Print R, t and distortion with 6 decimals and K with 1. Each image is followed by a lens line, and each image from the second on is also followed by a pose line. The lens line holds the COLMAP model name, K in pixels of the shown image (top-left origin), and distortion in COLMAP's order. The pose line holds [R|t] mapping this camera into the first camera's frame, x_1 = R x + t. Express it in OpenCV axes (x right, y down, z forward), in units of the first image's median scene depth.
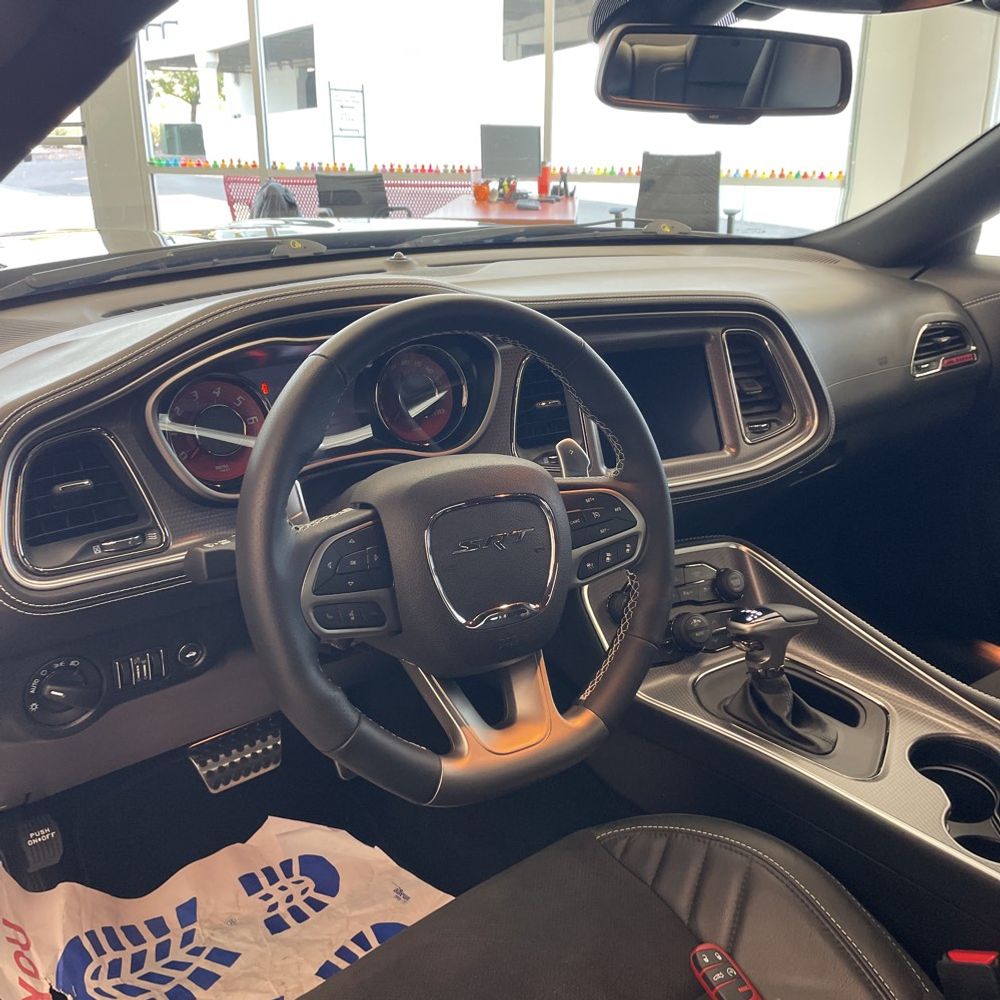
lens RADIAL K [[1003.8, 0, 510.1], [0, 1003.8, 490.7], [0, 0, 1]] dist [0.036959, 0.000000]
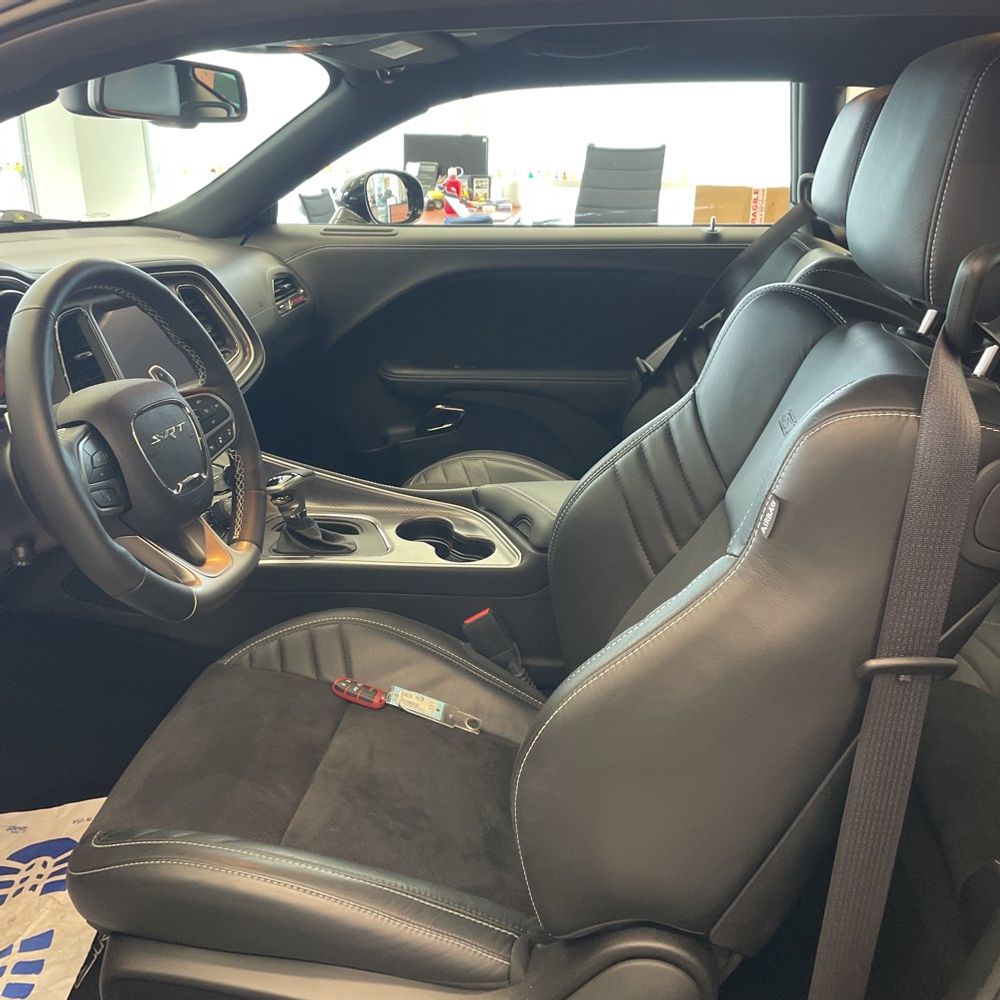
lens RADIAL K [[1003.8, 0, 490.8], [0, 1003.8, 501.1], [0, 0, 1]] dist [0.036959, 0.000000]
pose [[0.721748, -0.243530, 0.647898, -0.405597], [0.231752, 0.967056, 0.105325, 0.064185], [-0.652204, 0.074134, 0.754410, -0.220433]]
